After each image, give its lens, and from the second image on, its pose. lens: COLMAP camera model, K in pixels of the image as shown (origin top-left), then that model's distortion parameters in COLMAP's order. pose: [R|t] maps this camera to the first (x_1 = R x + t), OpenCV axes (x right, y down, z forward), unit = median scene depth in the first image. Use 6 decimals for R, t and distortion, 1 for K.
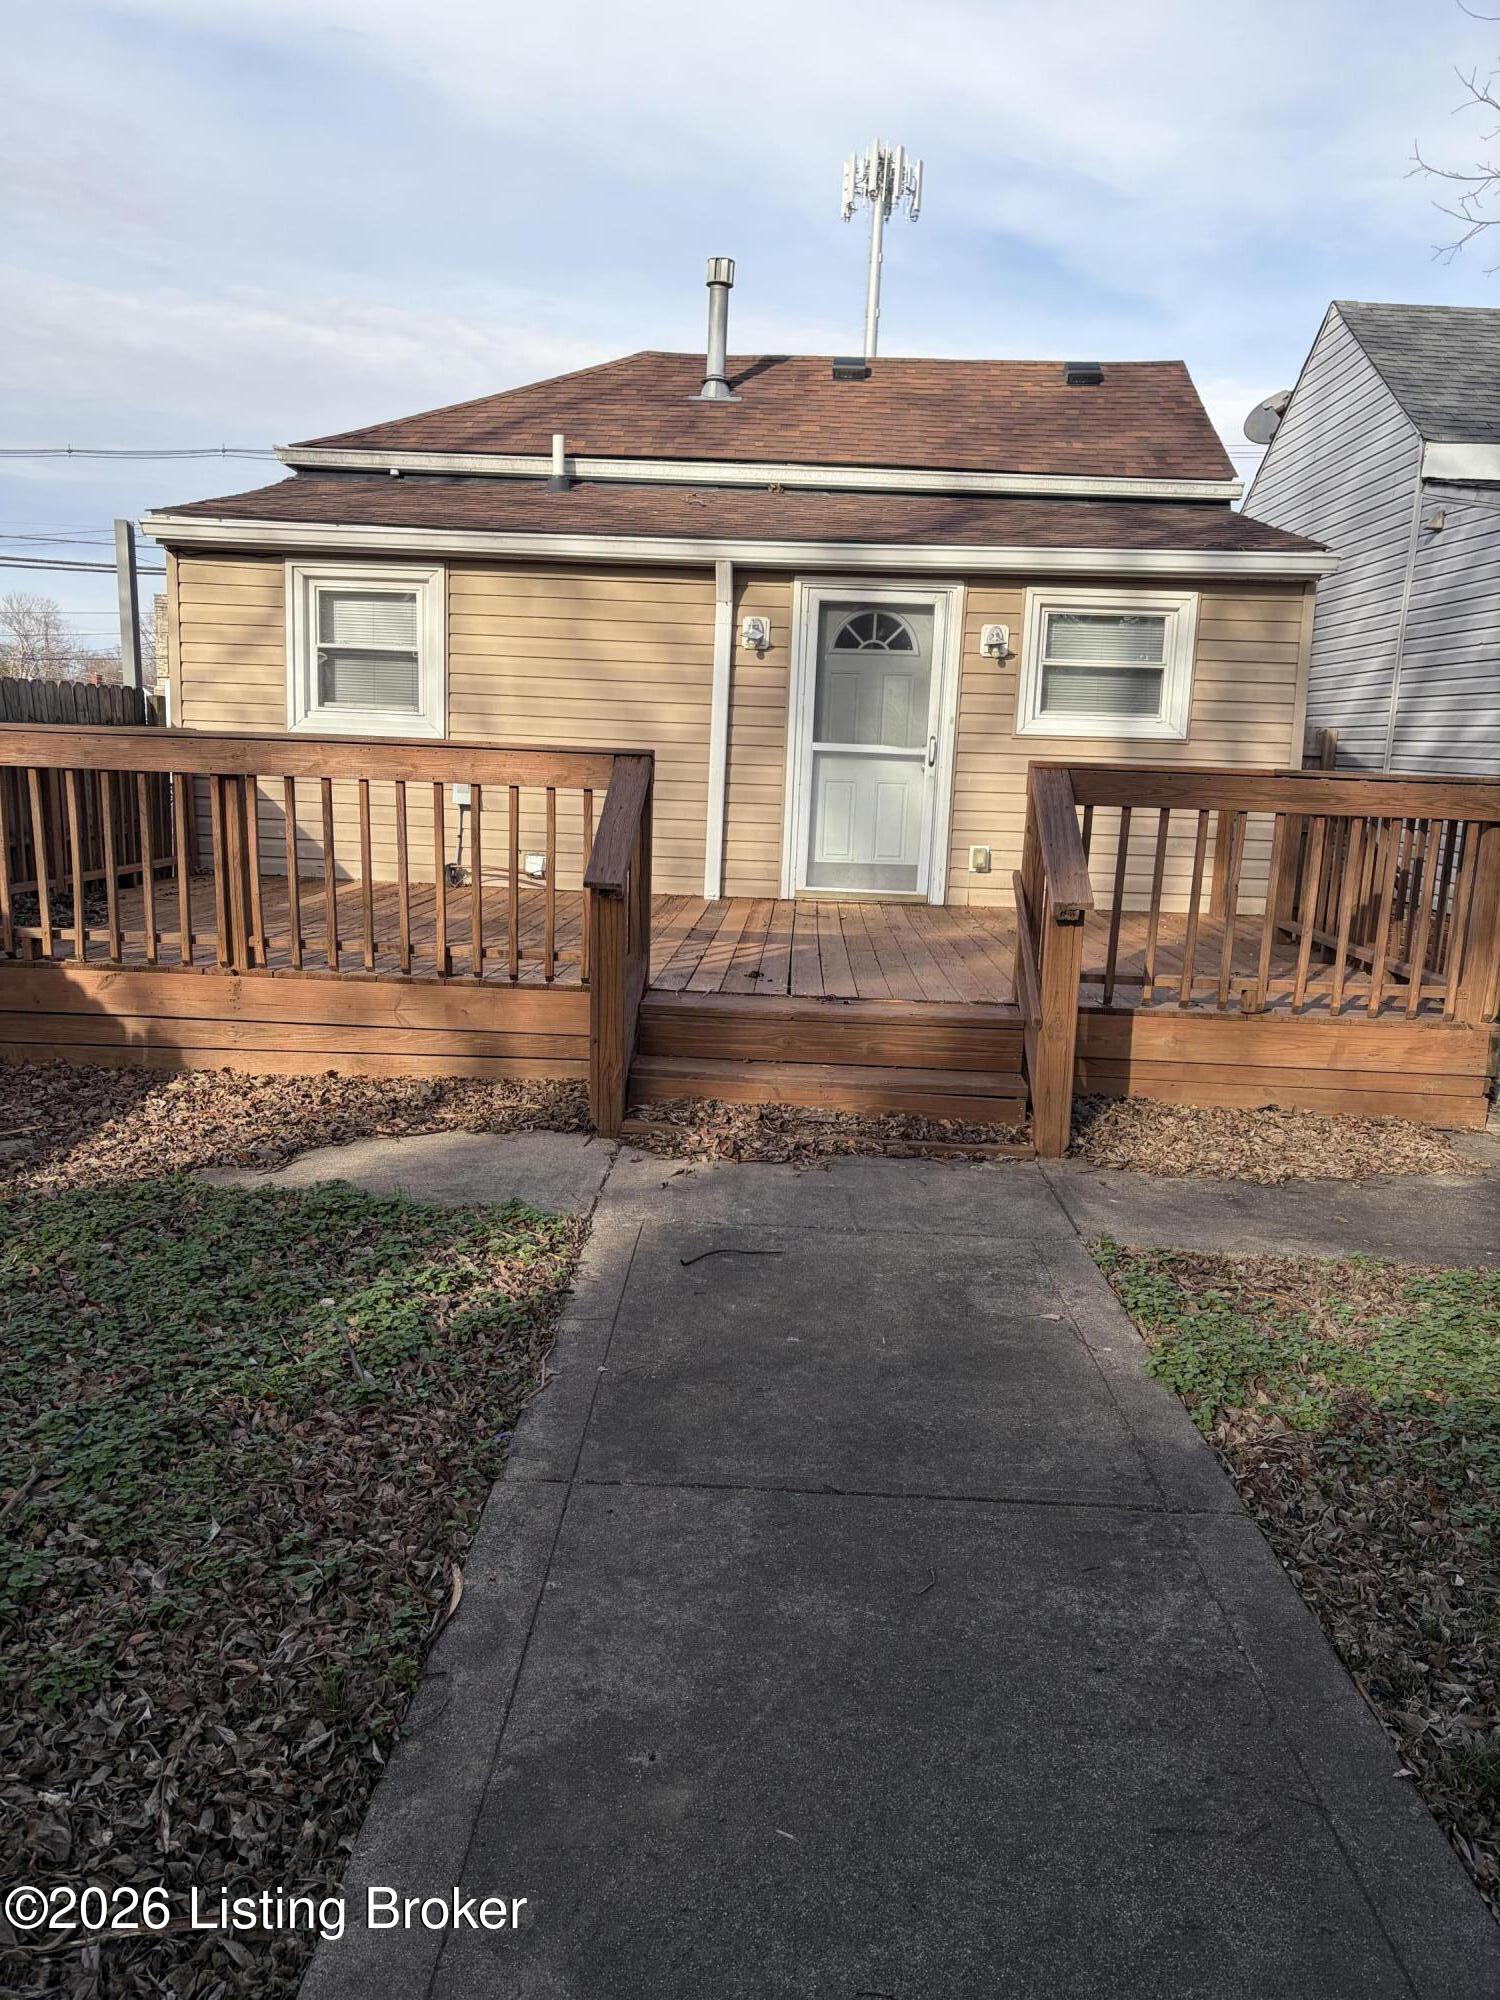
lens RADIAL K [[1532.4, 0, 751.6], [0, 1532.4, 1005.9], [0, 0, 1]] dist [0.063925, -0.067140]
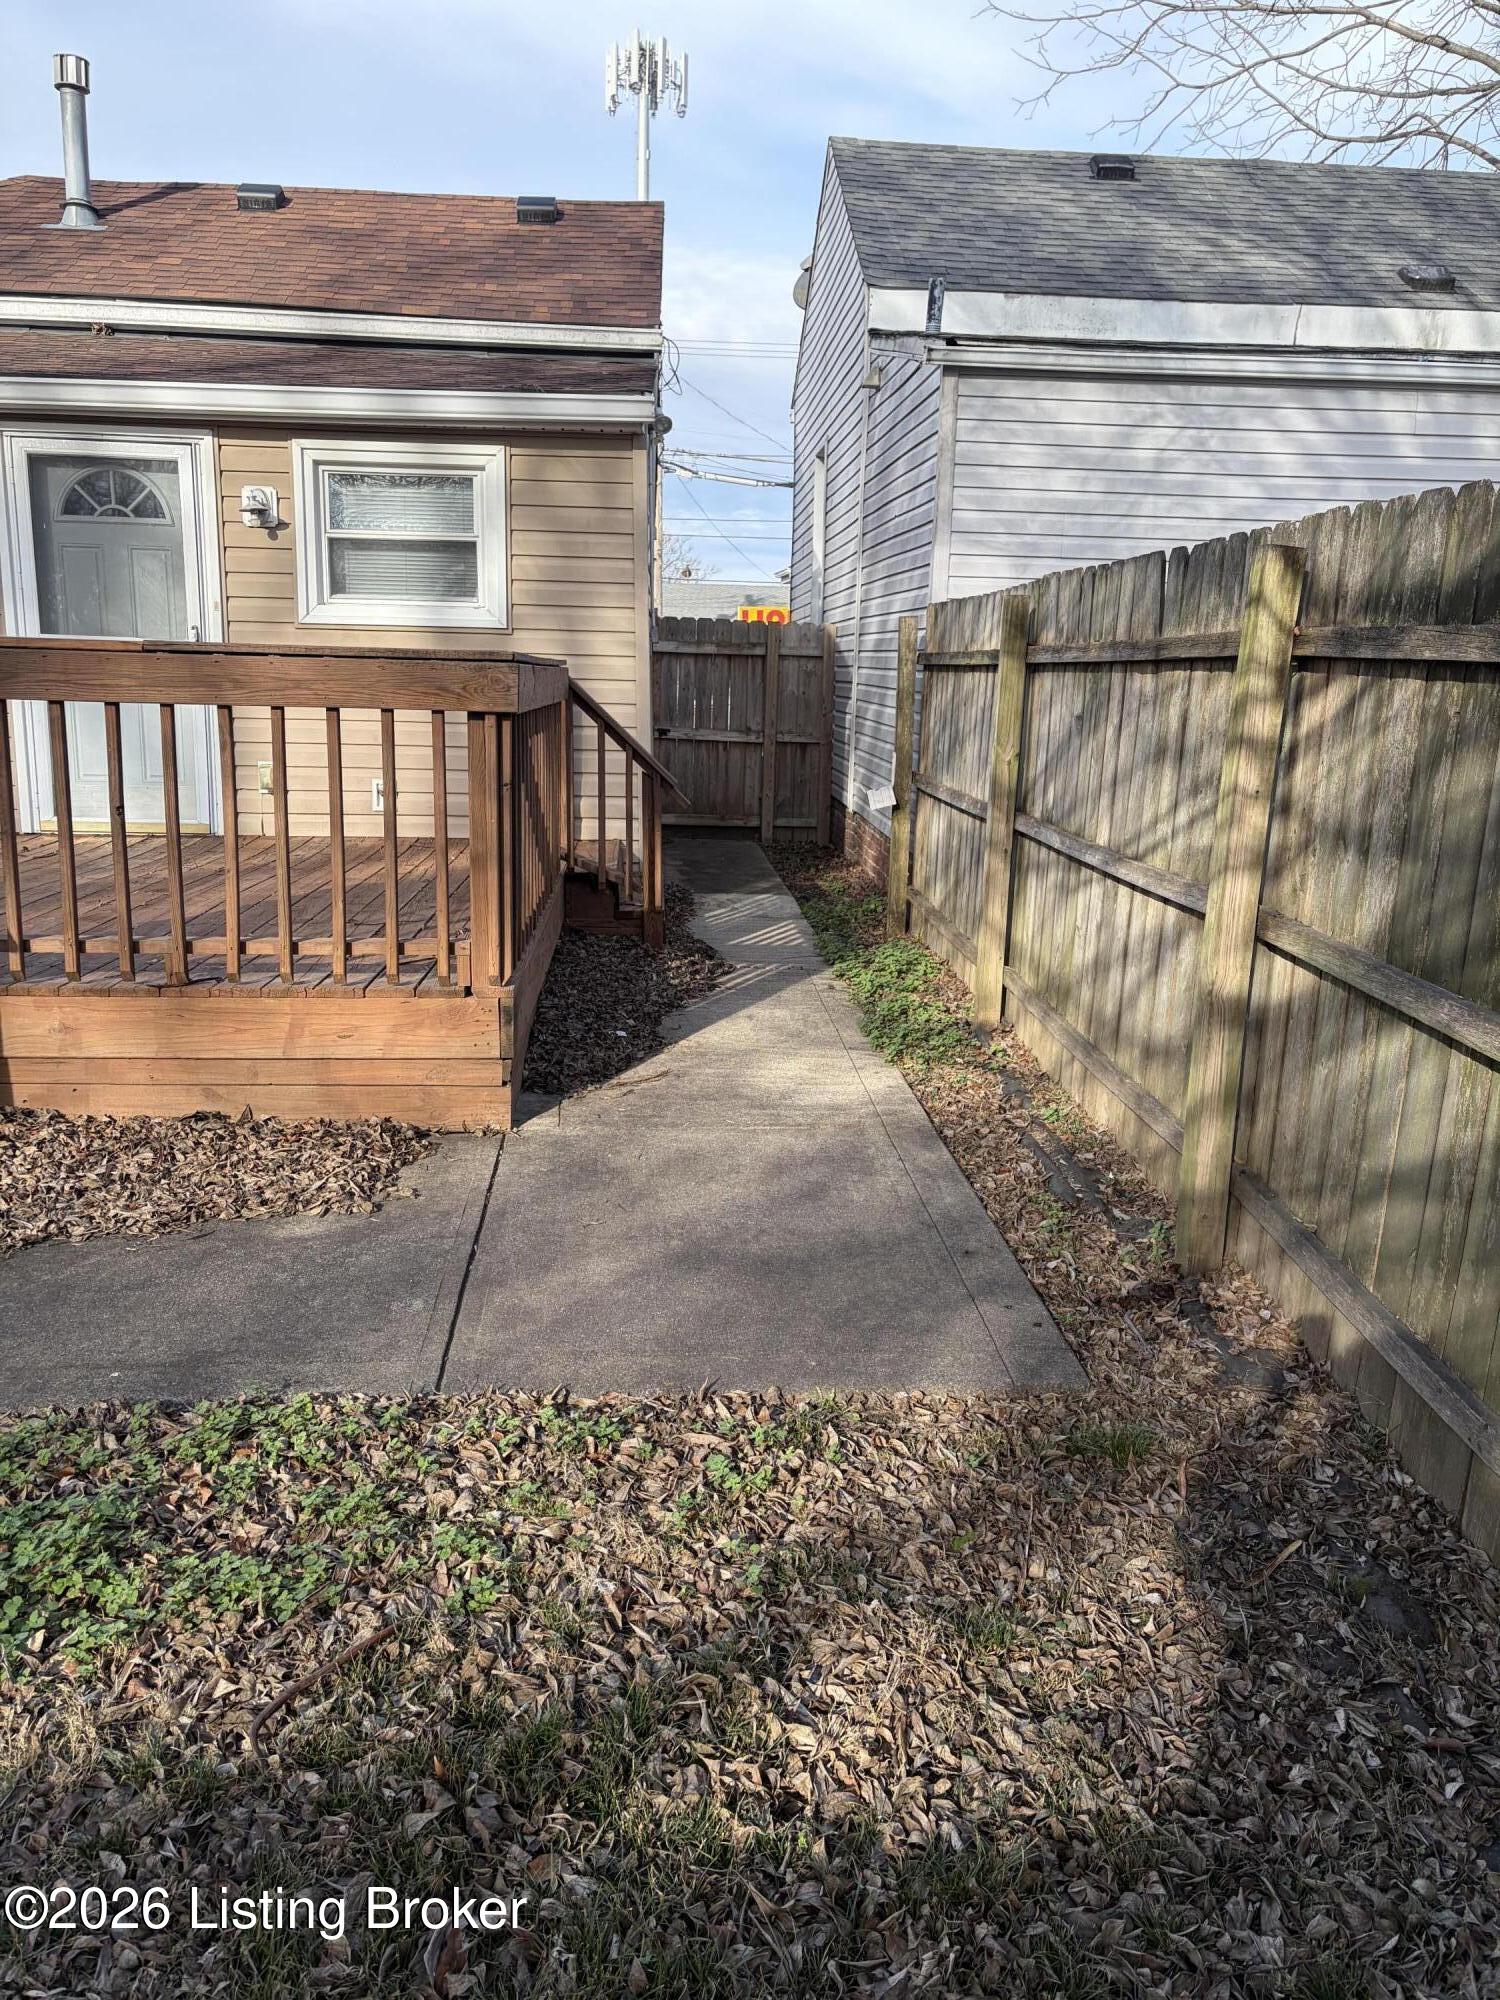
lens RADIAL K [[1532.4, 0, 755.8], [0, 1532.4, 1000.1], [0, 0, 1]] dist [0.063925, -0.067140]
pose [[0.992297, -0.043324, 0.116060, 0.303104], [0.037886, 0.998097, 0.048661, -0.008007], [-0.117947, -0.043889, 0.992050, 0.149459]]
